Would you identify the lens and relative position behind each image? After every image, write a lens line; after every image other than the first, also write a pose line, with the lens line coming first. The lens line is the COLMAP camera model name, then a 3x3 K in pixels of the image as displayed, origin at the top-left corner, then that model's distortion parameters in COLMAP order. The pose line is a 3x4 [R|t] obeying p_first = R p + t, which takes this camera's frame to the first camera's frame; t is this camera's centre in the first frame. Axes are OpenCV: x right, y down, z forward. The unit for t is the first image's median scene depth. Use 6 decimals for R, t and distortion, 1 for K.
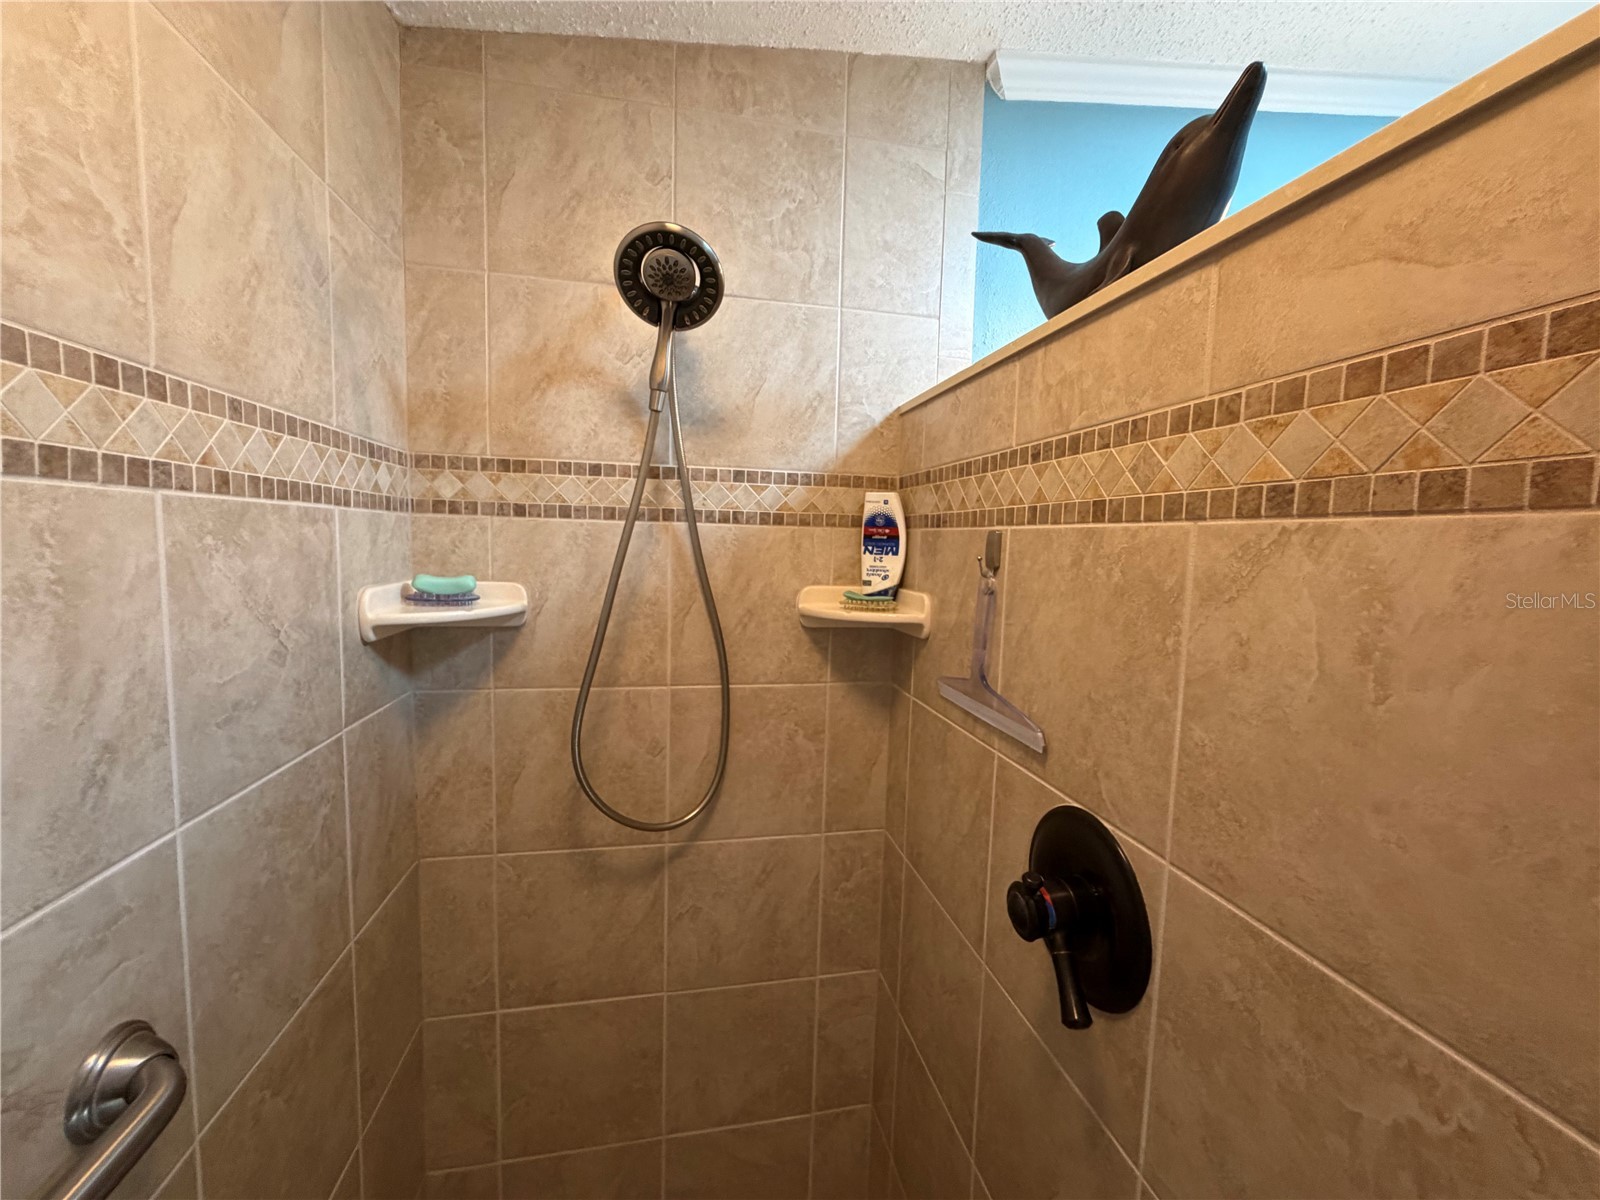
lens RADIAL K [[643.9, 0, 805.7], [0, 643.9, 600.3], [0, 0, 1]] dist [-0.000774, 0.002084]
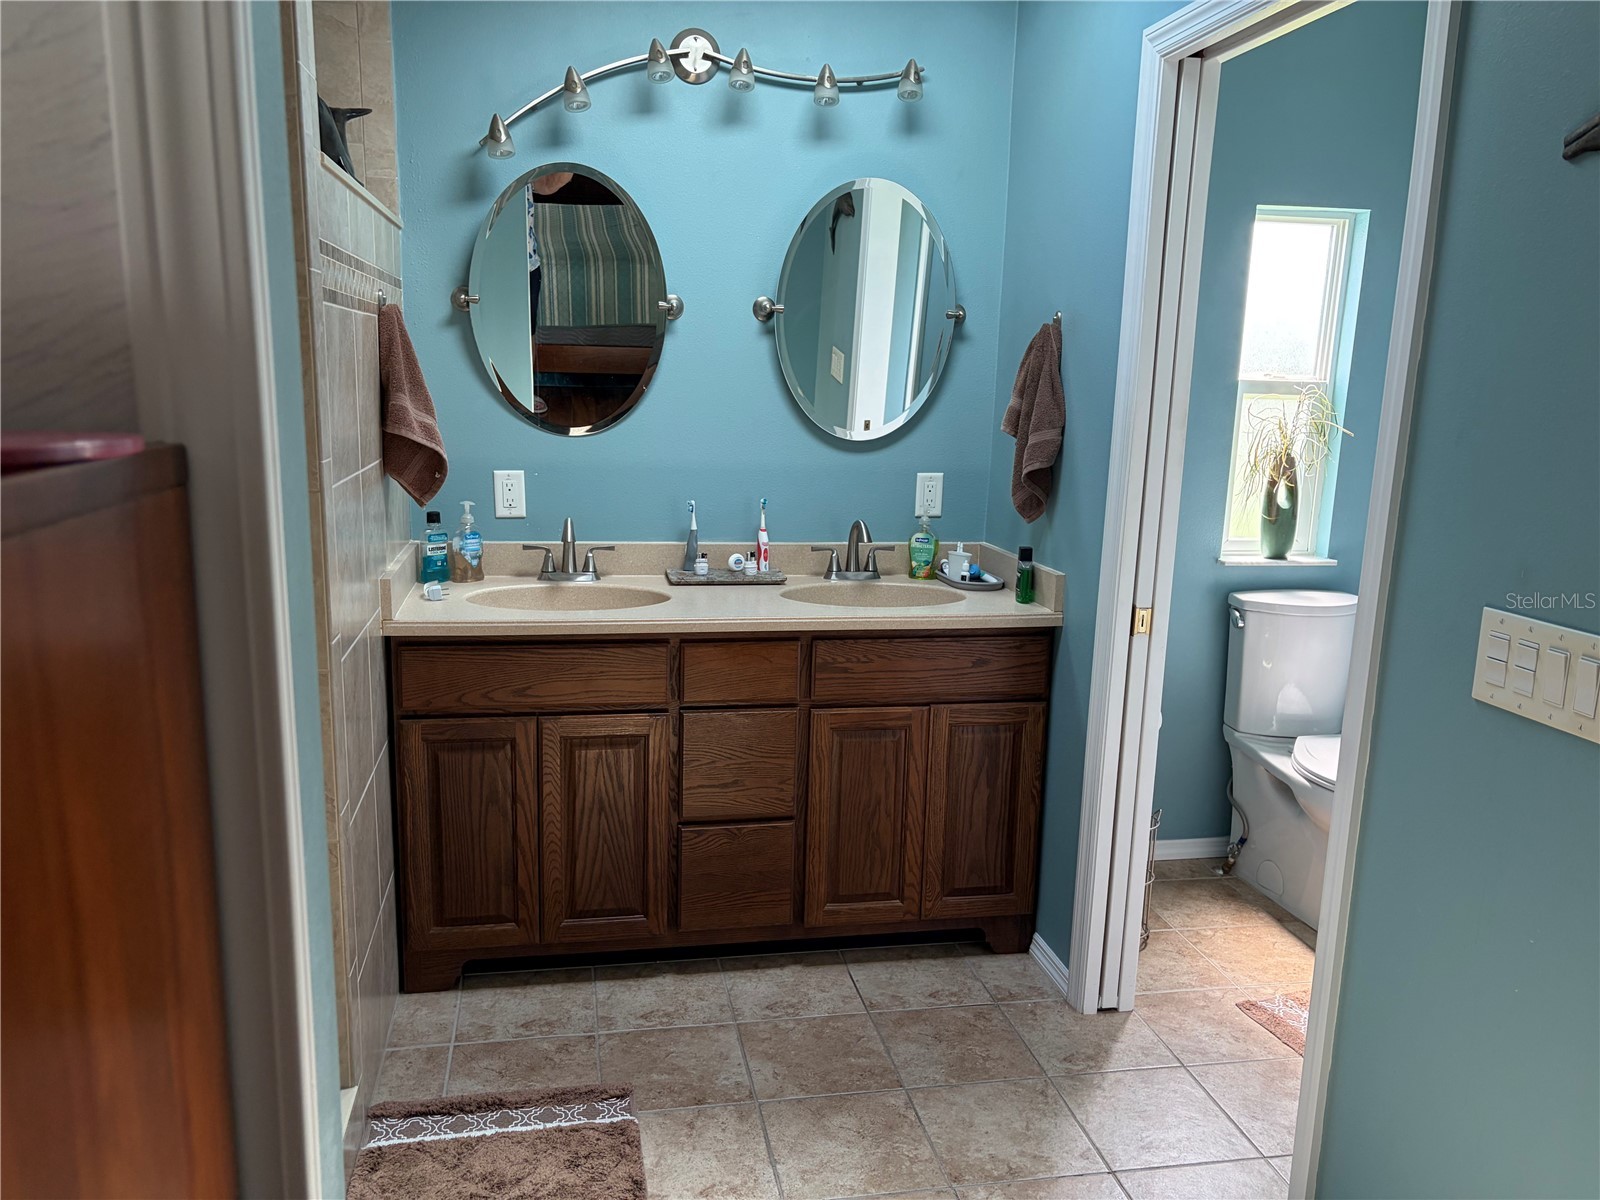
lens RADIAL K [[1215.9, 0, 795.9], [0, 1215.9, 607.2], [0, 0, 1]] dist [0.048346, -0.057320]
pose [[0.999892, 0.004582, -0.013991, 1.787137], [-0.003154, 0.994936, 0.100456, 0.345178], [0.014381, -0.100401, 0.994843, -2.345787]]
